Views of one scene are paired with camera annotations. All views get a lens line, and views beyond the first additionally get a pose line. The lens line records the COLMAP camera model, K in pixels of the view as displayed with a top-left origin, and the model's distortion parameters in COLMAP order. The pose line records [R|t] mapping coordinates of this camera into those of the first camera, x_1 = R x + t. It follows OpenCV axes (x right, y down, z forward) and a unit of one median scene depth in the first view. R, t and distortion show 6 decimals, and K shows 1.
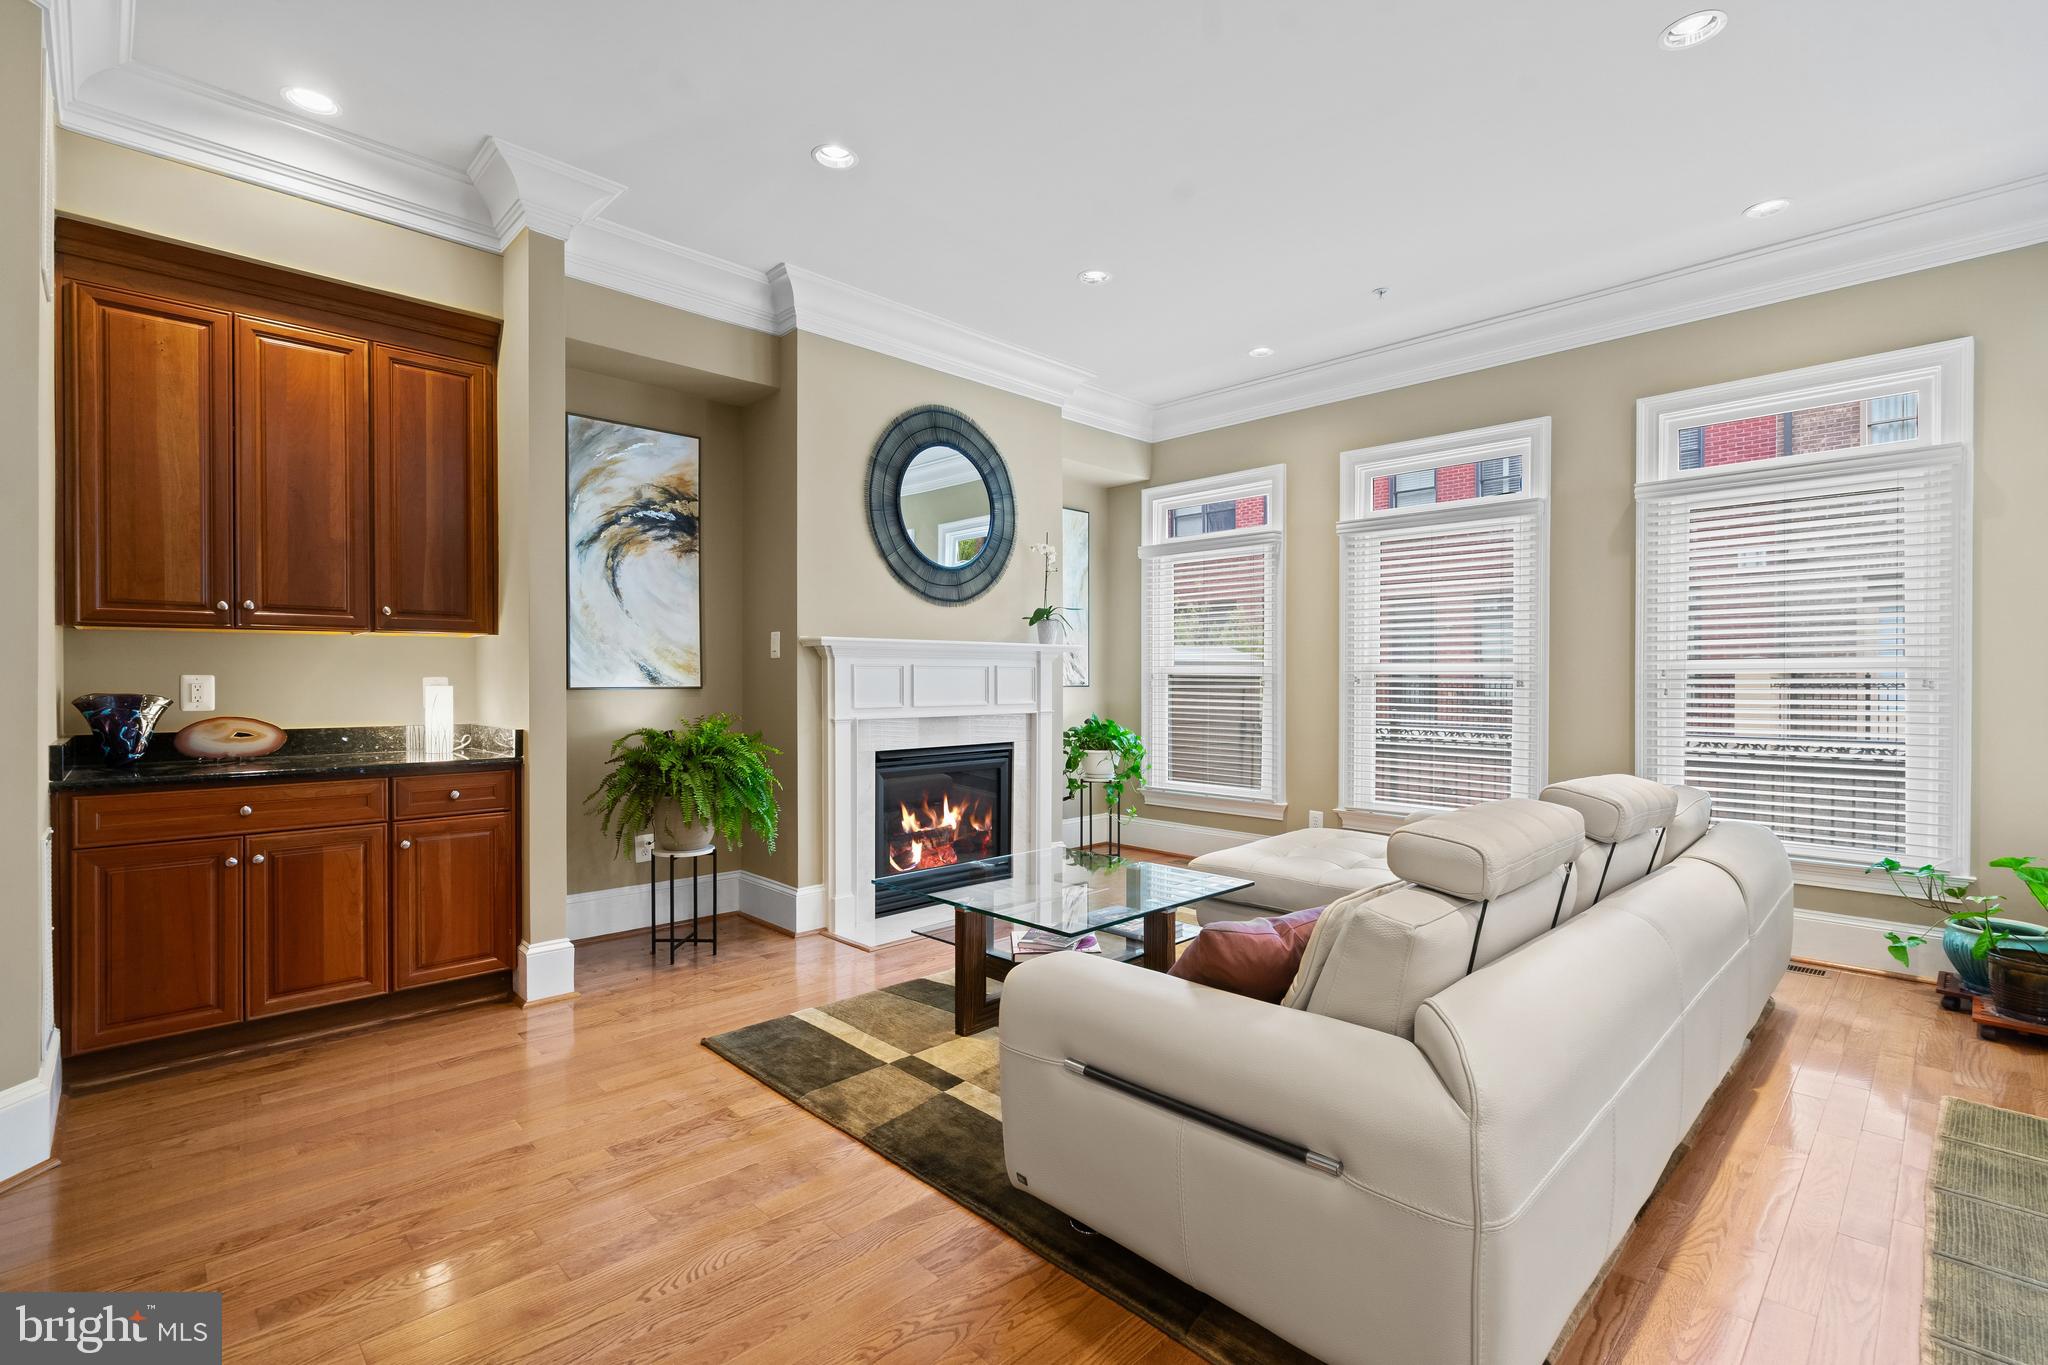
lens RADIAL K [[904.6, 0, 1022.1], [0, 904.6, 678.9], [0, 0, 1]] dist [0.000049, -0.000345]
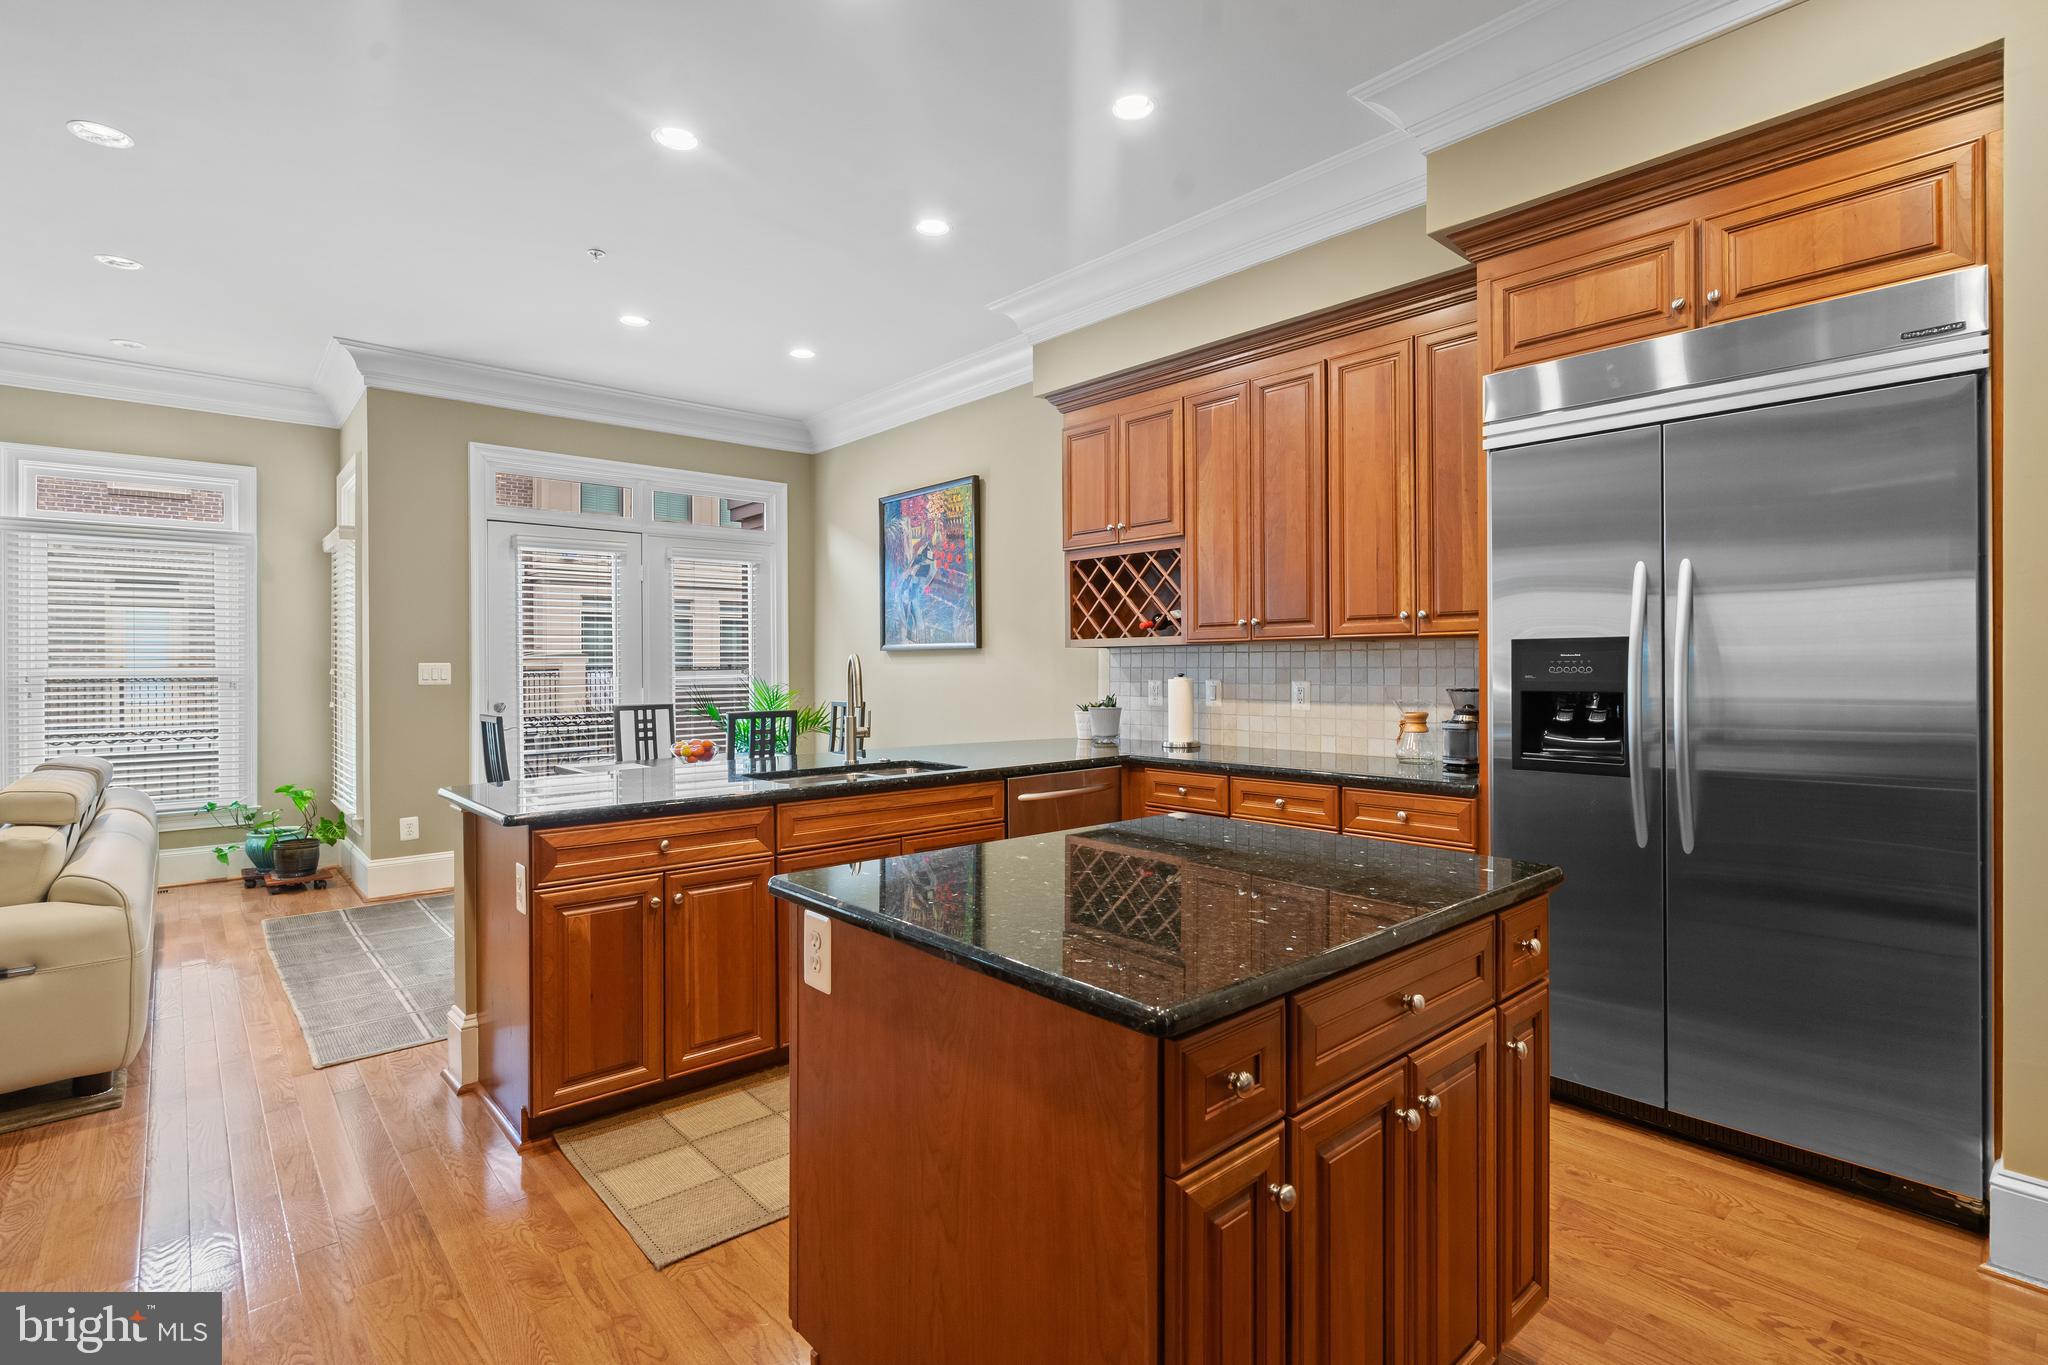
lens RADIAL K [[981.8, 0, 1043.3], [0, 981.8, 672.3], [0, 0, 1]] dist [0.005945, 0.000005]
pose [[0.036240, -0.008989, 0.999303, -0.644981], [0.007072, 0.999937, 0.008739, -0.021614], [-0.999318, 0.006750, 0.036302, -0.455242]]
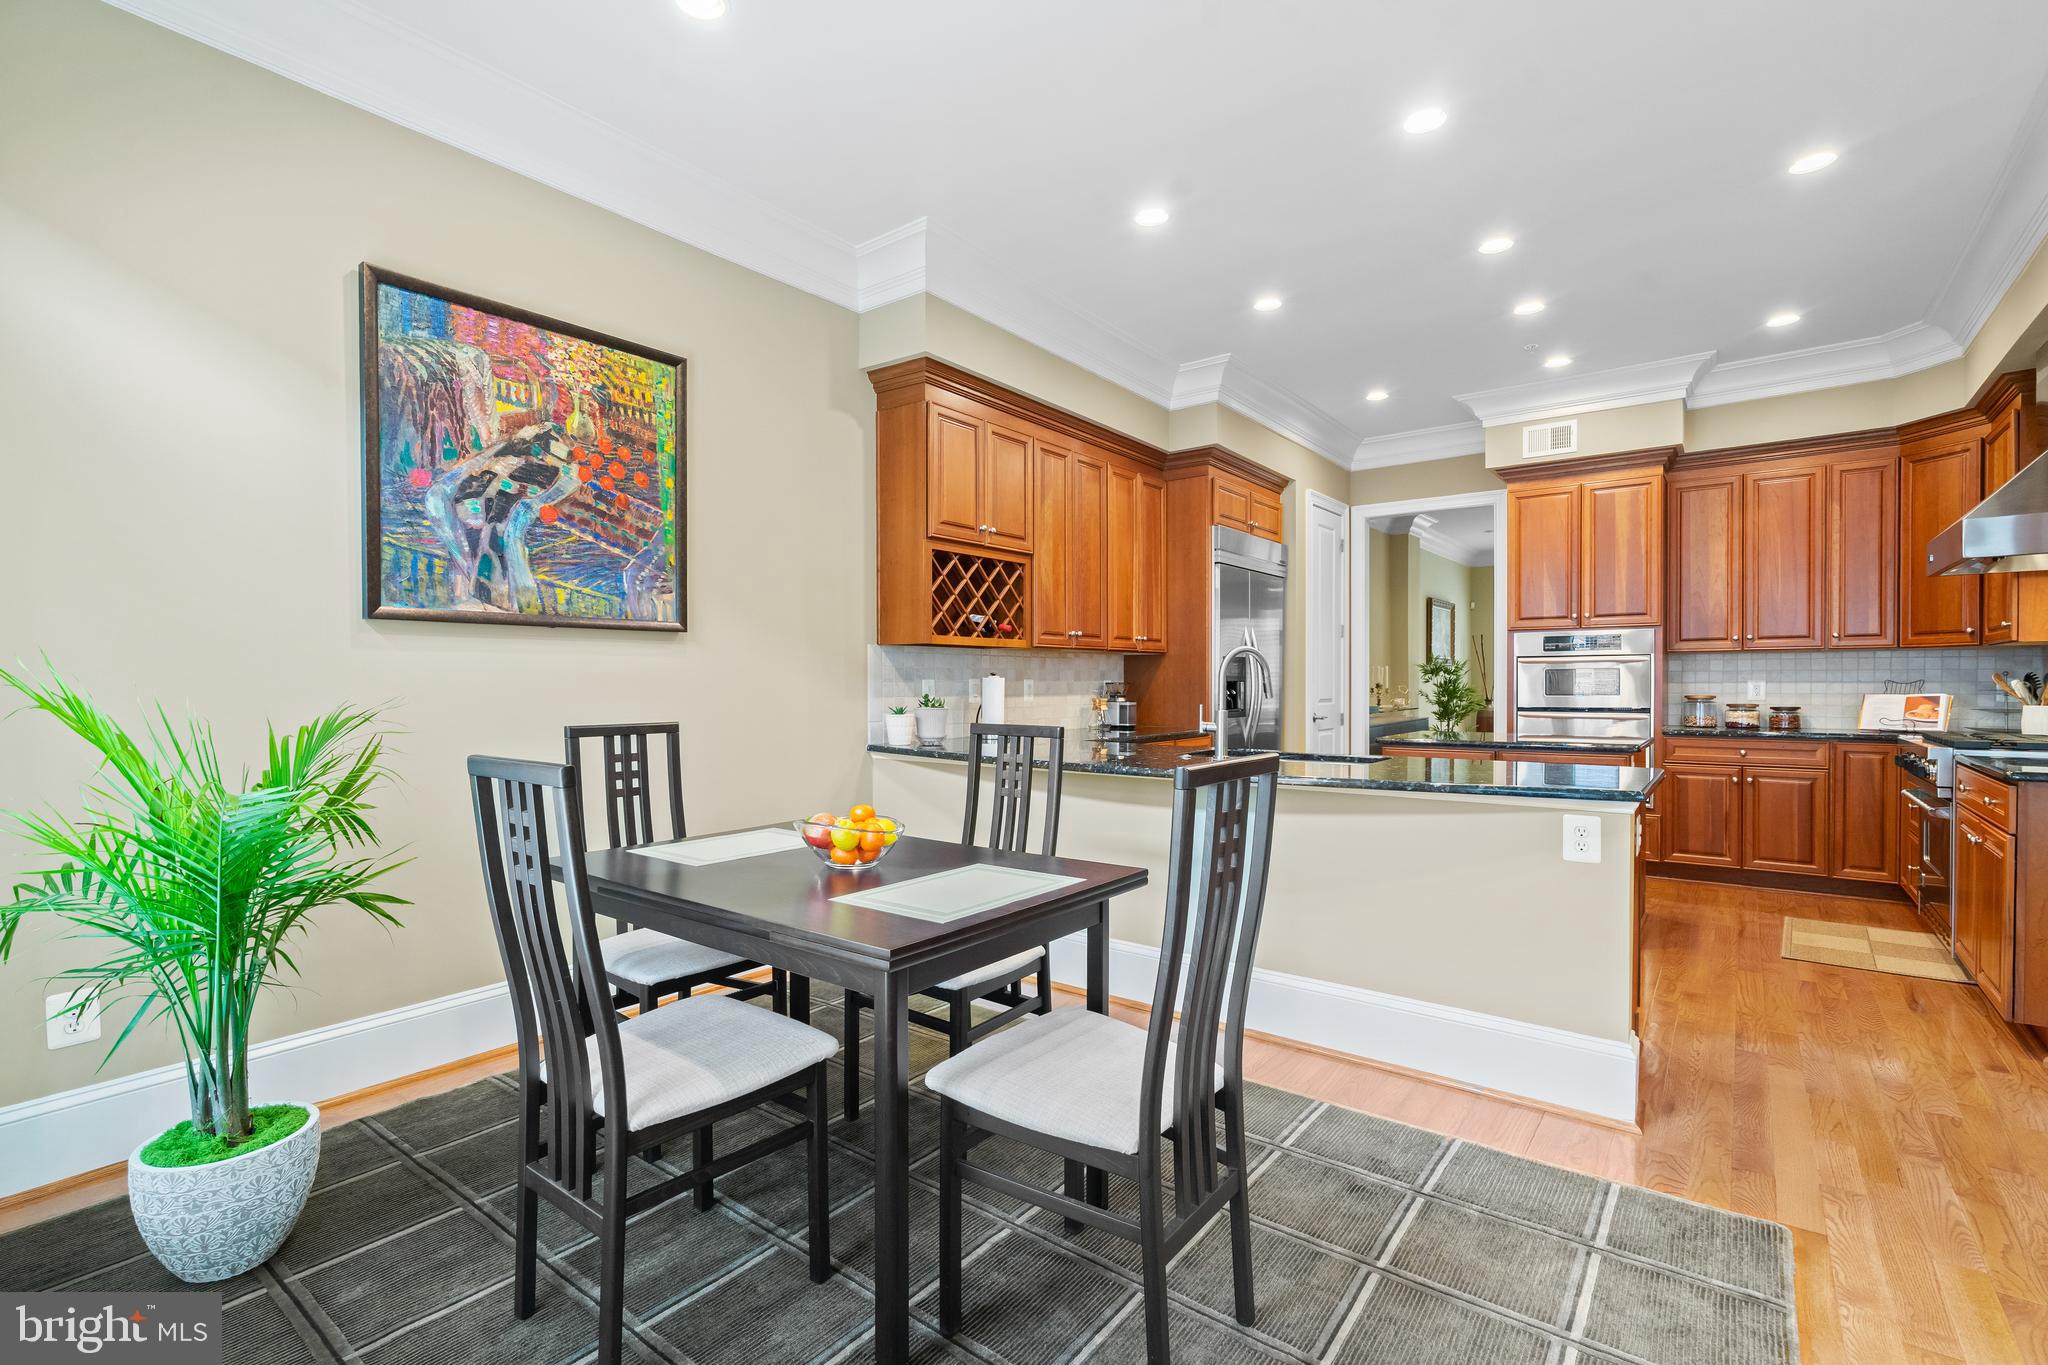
lens RADIAL K [[904.6, 0, 1041.8], [0, 904.6, 695.6], [0, 0, 1]] dist [0.000049, -0.000345]
pose [[-0.990083, 0.003195, -0.140444, 1.645136], [0.000756, 0.999848, 0.017414, 0.018576], [0.140479, 0.017135, -0.989935, 1.476208]]
